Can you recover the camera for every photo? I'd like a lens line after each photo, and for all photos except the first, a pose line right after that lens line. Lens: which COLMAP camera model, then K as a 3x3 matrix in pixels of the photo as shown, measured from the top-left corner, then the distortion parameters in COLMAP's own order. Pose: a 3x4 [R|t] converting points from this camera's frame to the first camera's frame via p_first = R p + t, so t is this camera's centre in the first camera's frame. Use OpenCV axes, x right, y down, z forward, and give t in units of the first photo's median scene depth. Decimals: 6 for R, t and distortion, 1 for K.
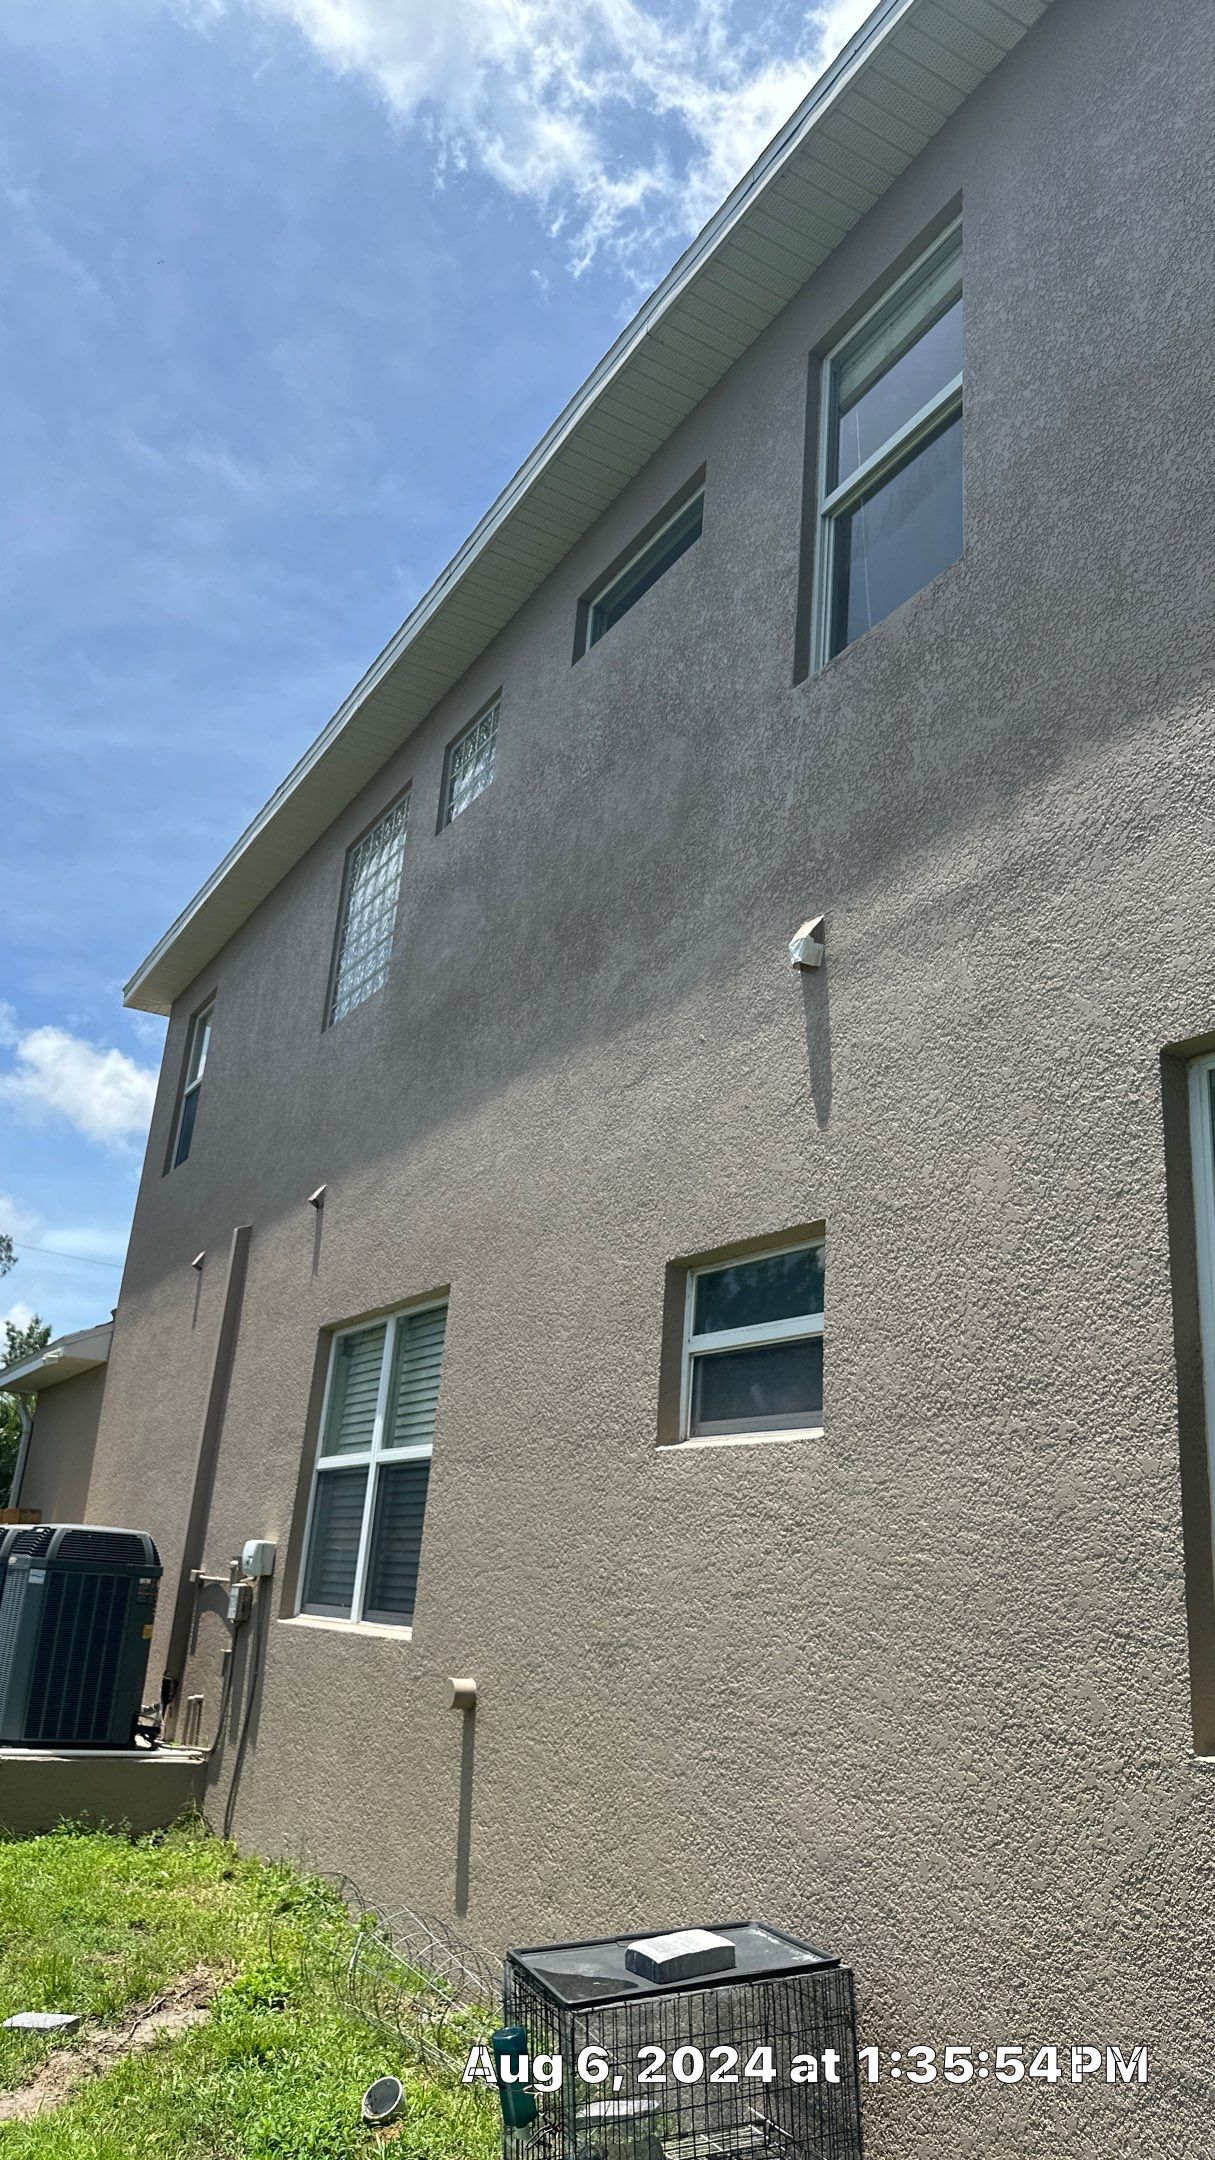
lens RADIAL K [[1552.4, 0, 614.5], [0, 1552.4, 1059.7], [0, 0, 1]] dist [0.117944, -0.002410]
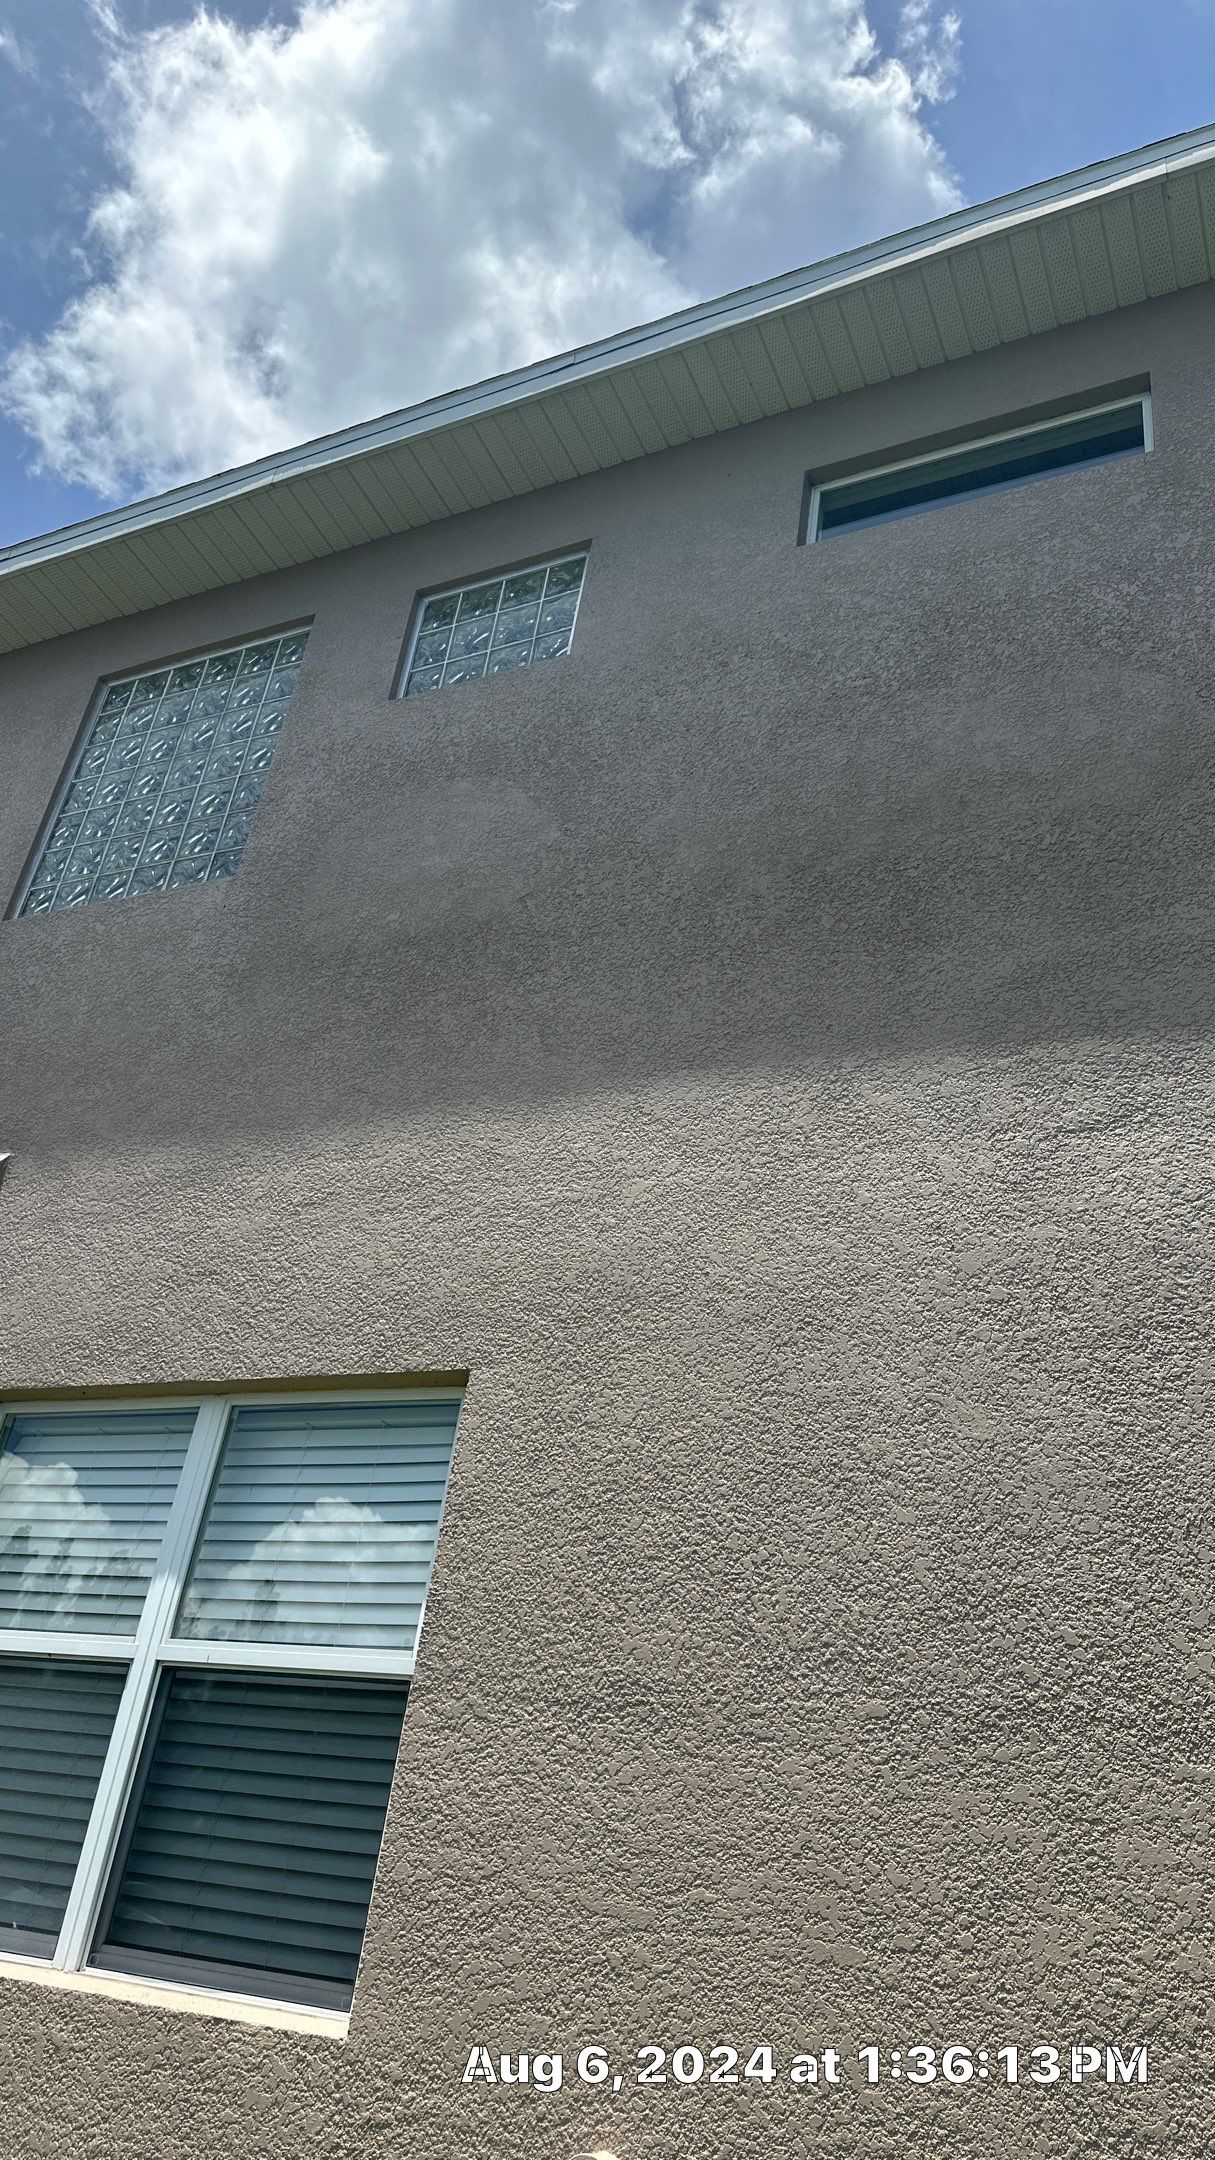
lens RADIAL K [[1543.7, 0, 607.5], [0, 1543.7, 1080.0], [0, 0, 1]] dist [0.042659, -0.060791]
pose [[0.809757, 0.321463, 0.490871, -0.486133], [-0.258102, 0.946433, -0.194029, 0.178598], [-0.526950, 0.030422, 0.849351, 0.620563]]
